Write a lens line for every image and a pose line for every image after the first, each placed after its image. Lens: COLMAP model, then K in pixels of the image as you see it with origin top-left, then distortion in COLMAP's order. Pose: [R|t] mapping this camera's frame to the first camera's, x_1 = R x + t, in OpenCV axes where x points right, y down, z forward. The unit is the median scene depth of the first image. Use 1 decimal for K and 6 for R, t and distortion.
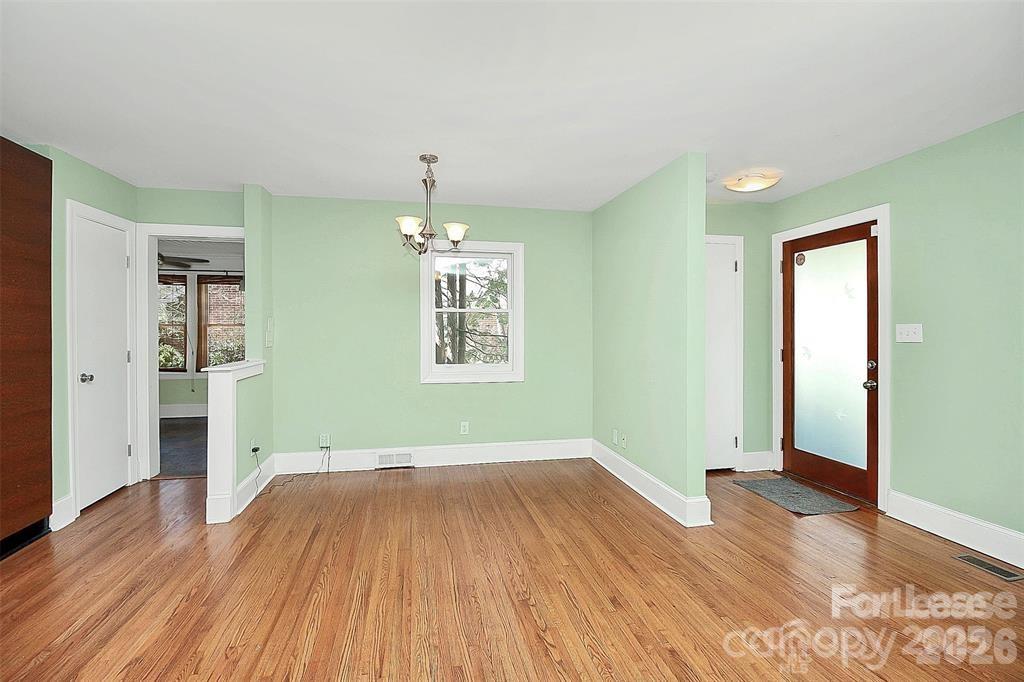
lens RADIAL K [[480.2, 0, 508.1], [0, 480.2, 328.0], [0, 0, 1]] dist [-0.000986, -0.001053]
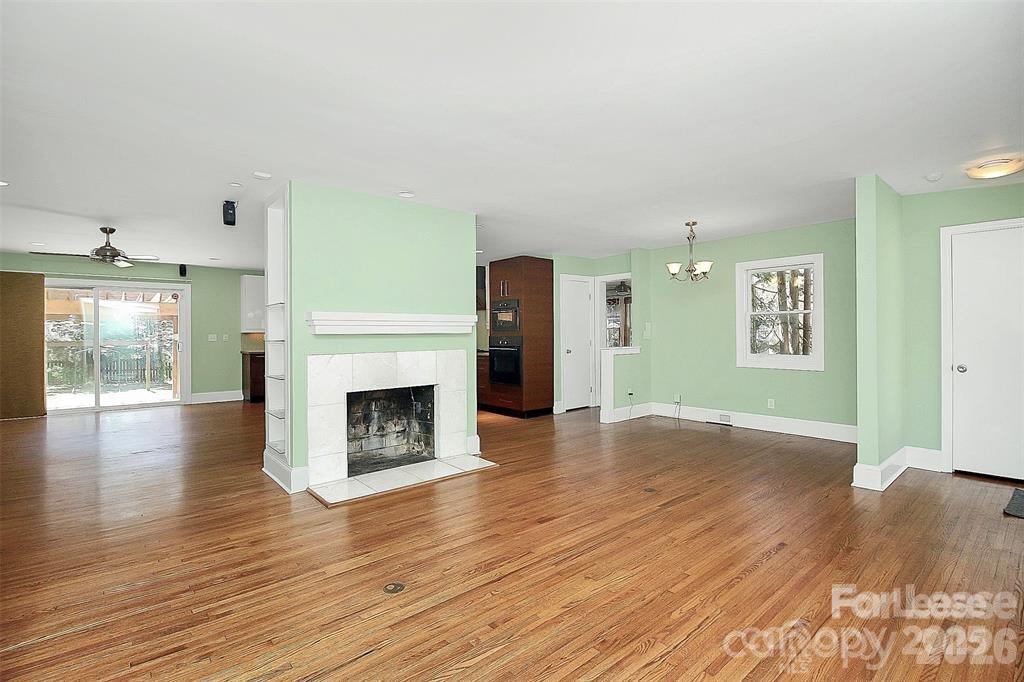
lens RADIAL K [[480.2, 0, 504.5], [0, 480.2, 338.9], [0, 0, 1]] dist [-0.000986, -0.001053]
pose [[0.480312, 0.006340, -0.877075, 0.808348], [0.009849, 0.999872, 0.012622, 0.011308], [0.877042, -0.014701, 0.480188, -0.291075]]
